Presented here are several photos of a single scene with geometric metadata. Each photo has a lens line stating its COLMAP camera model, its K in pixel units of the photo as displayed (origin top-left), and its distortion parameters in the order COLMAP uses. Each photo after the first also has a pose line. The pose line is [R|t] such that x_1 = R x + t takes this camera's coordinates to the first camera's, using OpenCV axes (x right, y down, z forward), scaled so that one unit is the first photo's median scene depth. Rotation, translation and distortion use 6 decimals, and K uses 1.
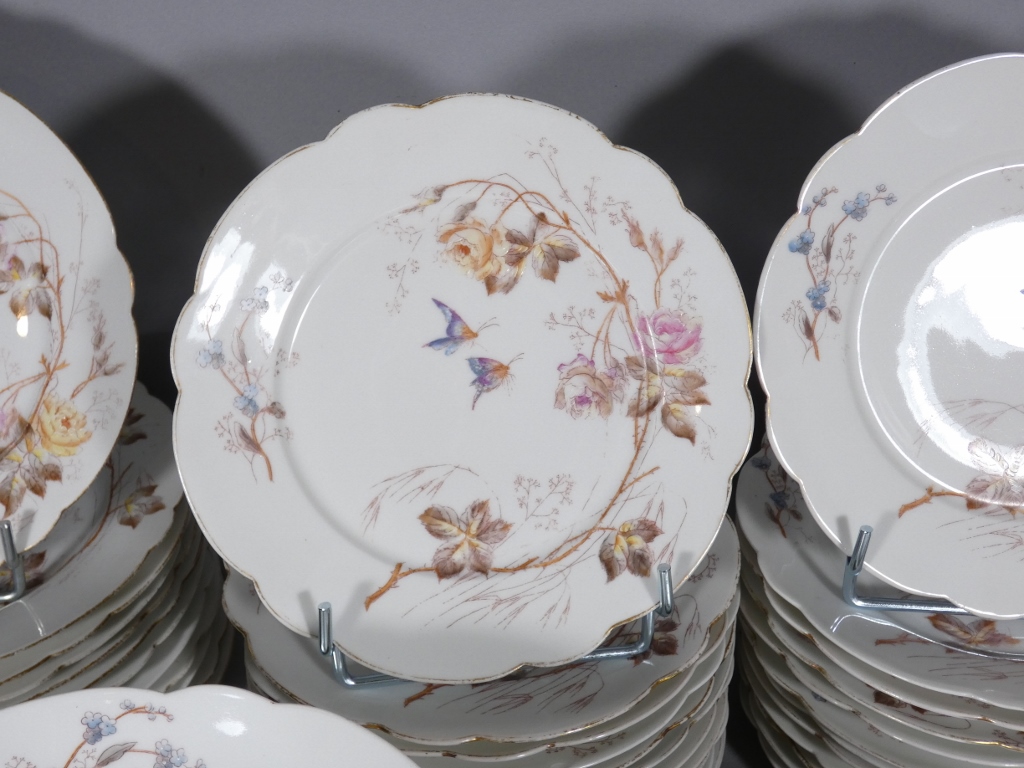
lens RADIAL K [[1328.1, 0, 514.9], [0, 1328.1, 379.6], [0, 0, 1]] dist [0.028753, -0.074301]
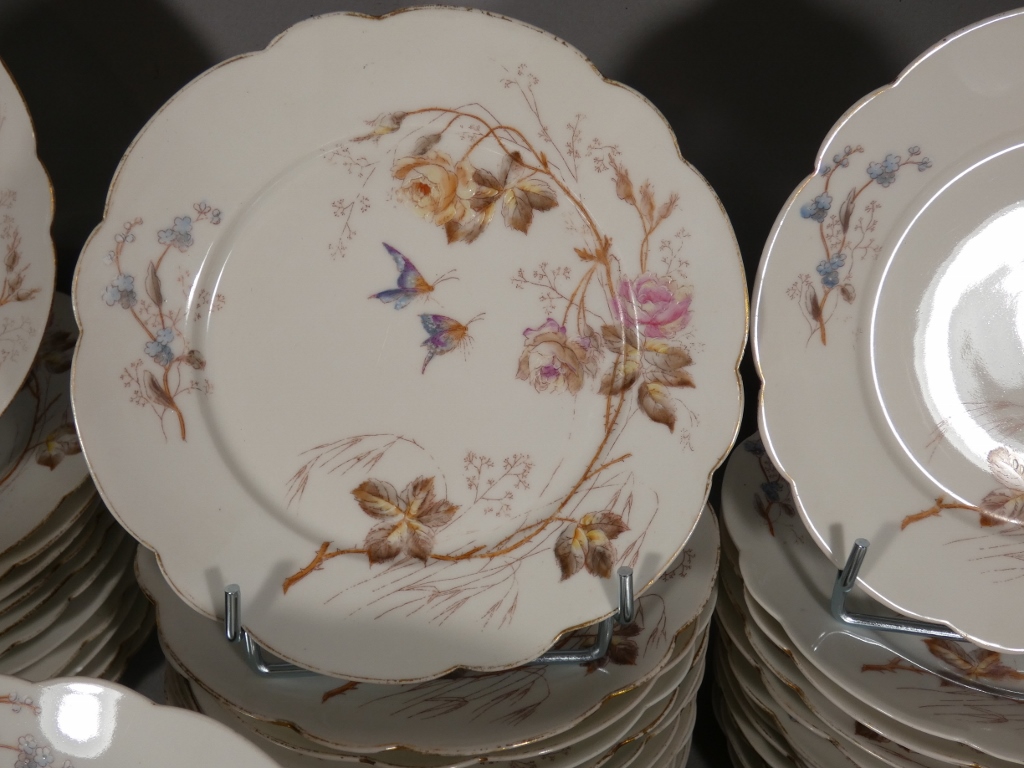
lens RADIAL K [[1334.8, 0, 512.0], [0, 1334.8, 384.0], [0, 0, 1]] dist [0.019064, -0.055402]
pose [[0.997205, 0.072388, -0.018478, 0.042516], [-0.071050, 0.995356, 0.064950, -0.030852], [0.023094, -0.063455, 0.997717, 0.123349]]
